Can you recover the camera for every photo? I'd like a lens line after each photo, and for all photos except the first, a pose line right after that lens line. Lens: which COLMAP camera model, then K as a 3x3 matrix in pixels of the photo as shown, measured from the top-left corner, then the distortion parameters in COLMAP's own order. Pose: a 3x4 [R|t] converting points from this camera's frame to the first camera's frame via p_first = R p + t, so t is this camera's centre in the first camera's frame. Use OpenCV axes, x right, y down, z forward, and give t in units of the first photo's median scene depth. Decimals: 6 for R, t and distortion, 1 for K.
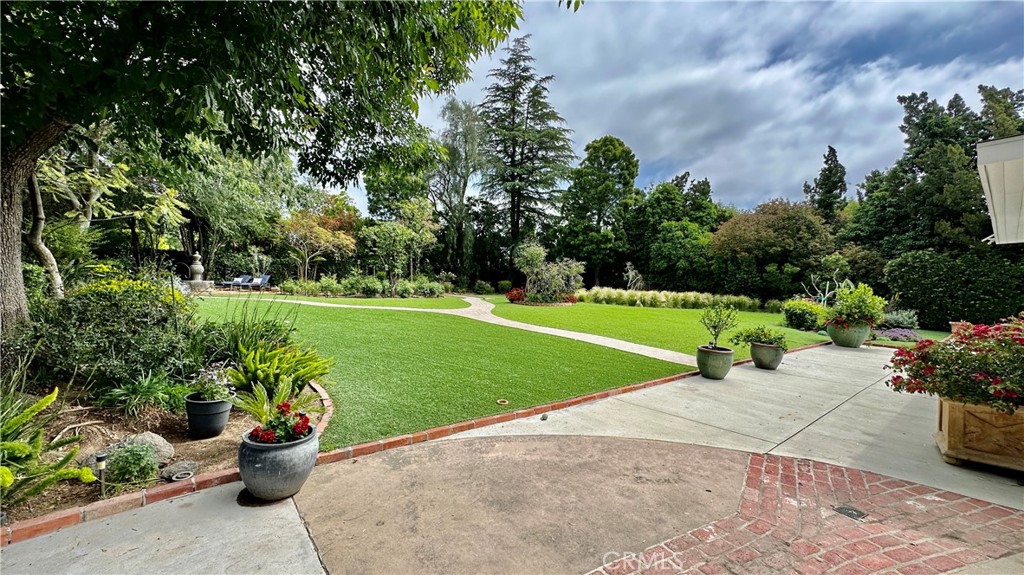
lens RADIAL K [[408.7, 0, 507.2], [0, 408.7, 290.1], [0, 0, 1]] dist [-0.010235, 0.002350]
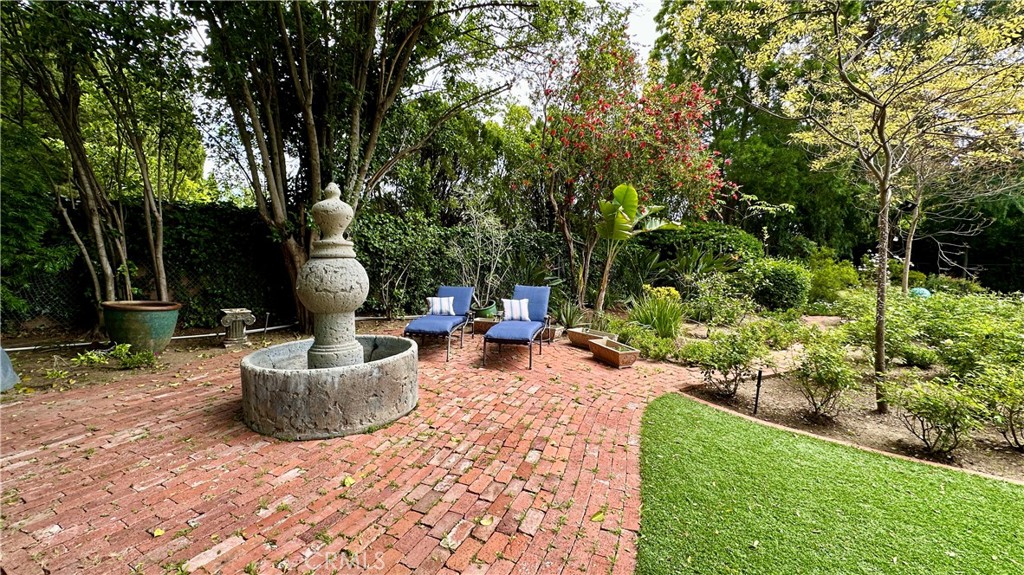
lens RADIAL K [[408.7, 0, 513.2], [0, 408.7, 290.3], [0, 0, 1]] dist [-0.010235, 0.002350]
pose [[0.993551, -0.013357, -0.112598, -0.671989], [0.019743, 0.998248, 0.055786, -0.057468], [0.111655, -0.057649, 0.992073, 0.839227]]
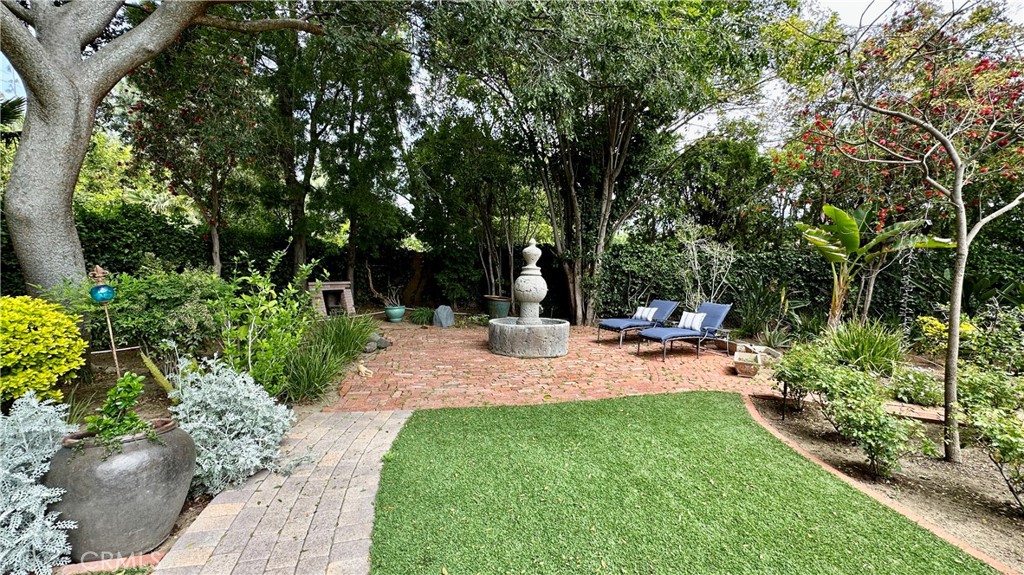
lens RADIAL K [[408.7, 0, 509.8], [0, 408.7, 286.1], [0, 0, 1]] dist [-0.010235, 0.002350]
pose [[0.528647, 0.011458, -0.848764, -0.472666], [-0.025027, 0.999685, -0.002092, -0.052644], [0.848473, 0.022348, 0.528767, 0.801770]]
